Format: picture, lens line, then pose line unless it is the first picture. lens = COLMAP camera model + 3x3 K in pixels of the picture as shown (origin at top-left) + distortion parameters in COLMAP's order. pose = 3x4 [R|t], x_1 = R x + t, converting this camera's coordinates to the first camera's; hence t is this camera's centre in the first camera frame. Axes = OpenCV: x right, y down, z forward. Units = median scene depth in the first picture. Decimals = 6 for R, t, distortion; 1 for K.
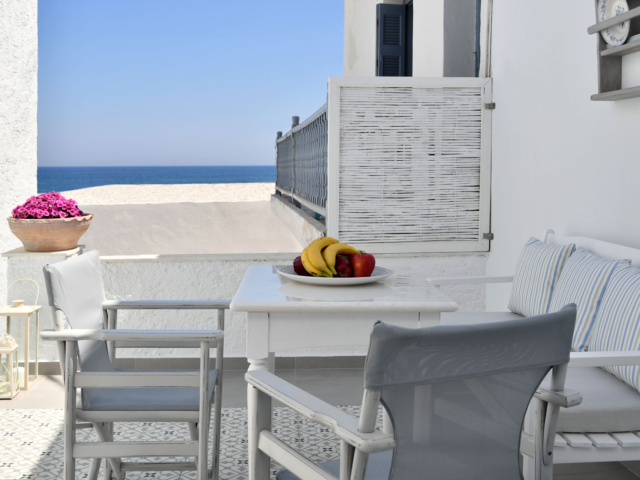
lens RADIAL K [[665.0, 0, 320.3], [0, 665.0, 238.7], [0, 0, 1]] dist [0.008892, 0.000000]
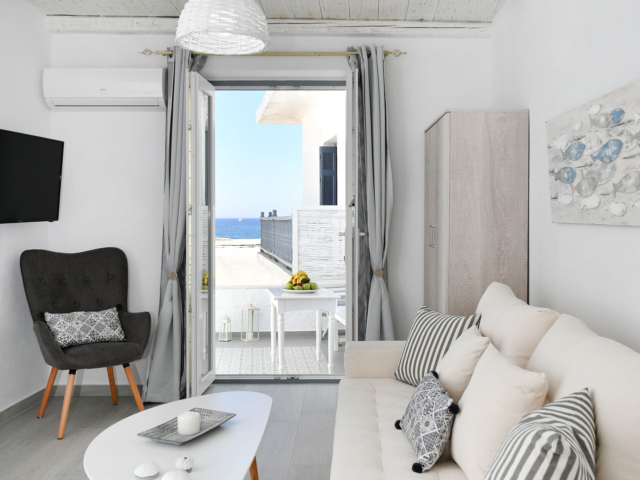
lens RADIAL K [[442.9, 0, 319.6], [0, 442.9, 244.2], [0, 0, 1]] dist [0.002234, 0.001837]
pose [[0.997363, 0.000621, 0.072568, -0.006167], [0.005080, 0.996913, -0.078351, 0.002255], [-0.072393, 0.078513, 0.994281, -0.414021]]
